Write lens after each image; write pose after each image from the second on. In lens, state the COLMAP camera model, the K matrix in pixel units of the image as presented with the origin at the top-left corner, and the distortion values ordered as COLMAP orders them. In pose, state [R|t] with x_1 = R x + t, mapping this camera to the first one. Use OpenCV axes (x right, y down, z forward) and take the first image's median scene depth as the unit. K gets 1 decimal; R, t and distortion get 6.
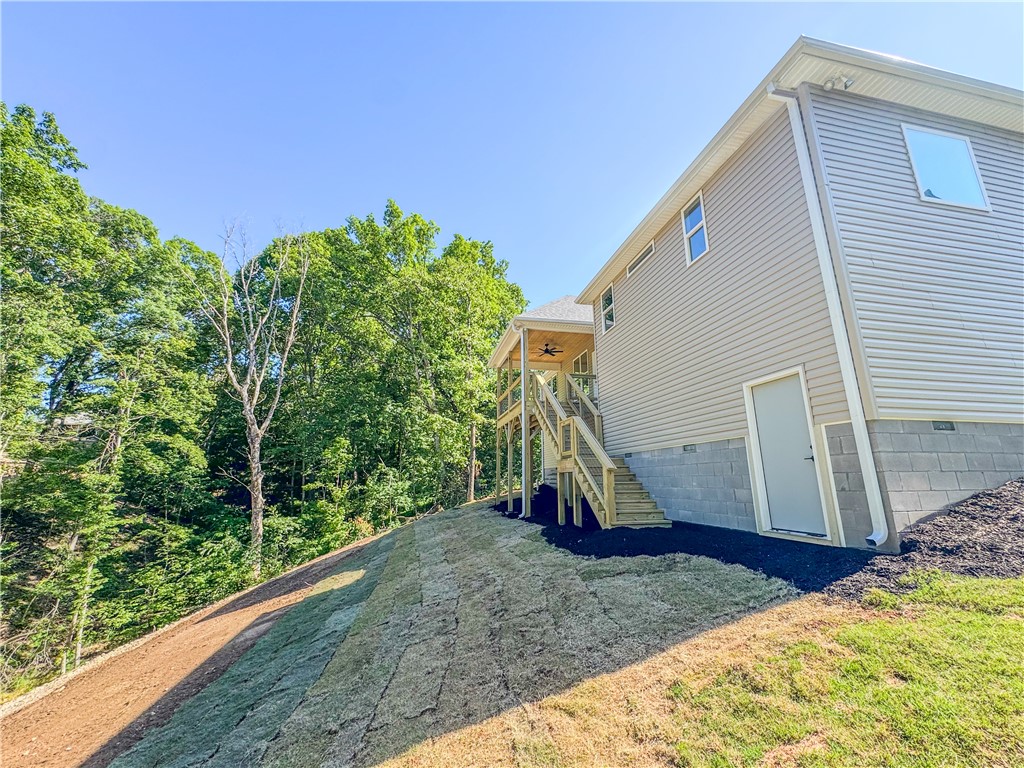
lens RADIAL K [[413.4, 0, 510.0], [0, 413.4, 383.5], [0, 0, 1]] dist [-0.000106, 0.000004]
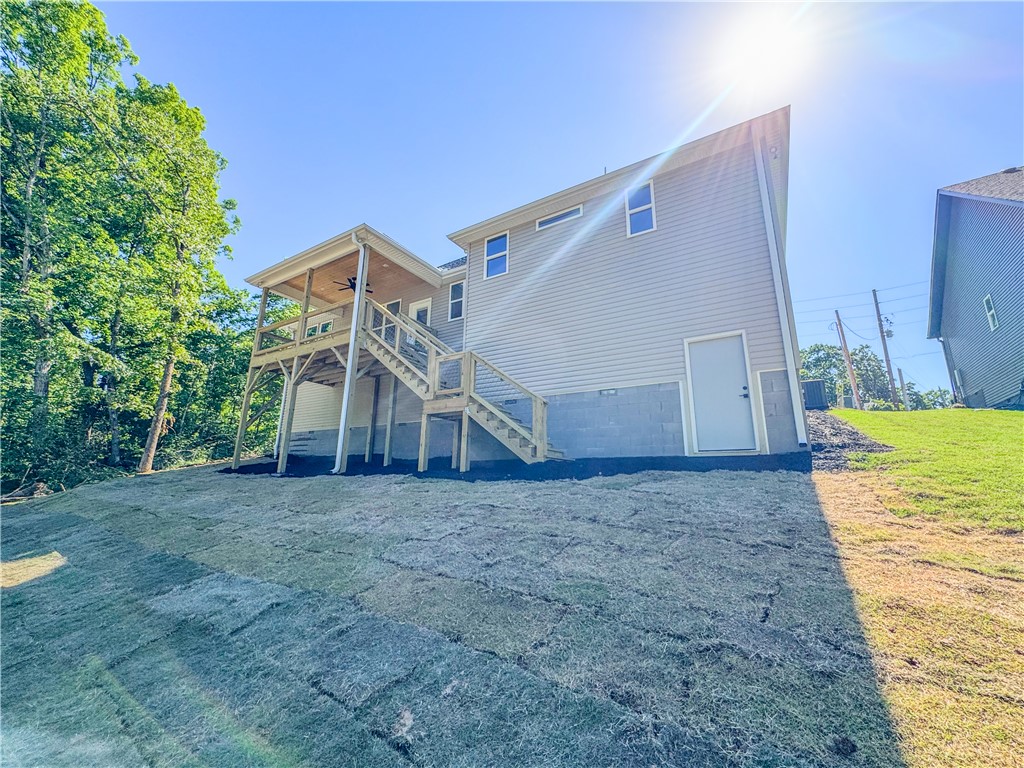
lens RADIAL K [[413.4, 0, 510.0], [0, 413.4, 383.5], [0, 0, 1]] dist [-0.000106, 0.000004]
pose [[0.688550, 0.184126, 0.701425, -0.527867], [-0.183821, 0.979955, -0.076795, 0.264220], [-0.701505, -0.076059, 0.708594, 0.390306]]
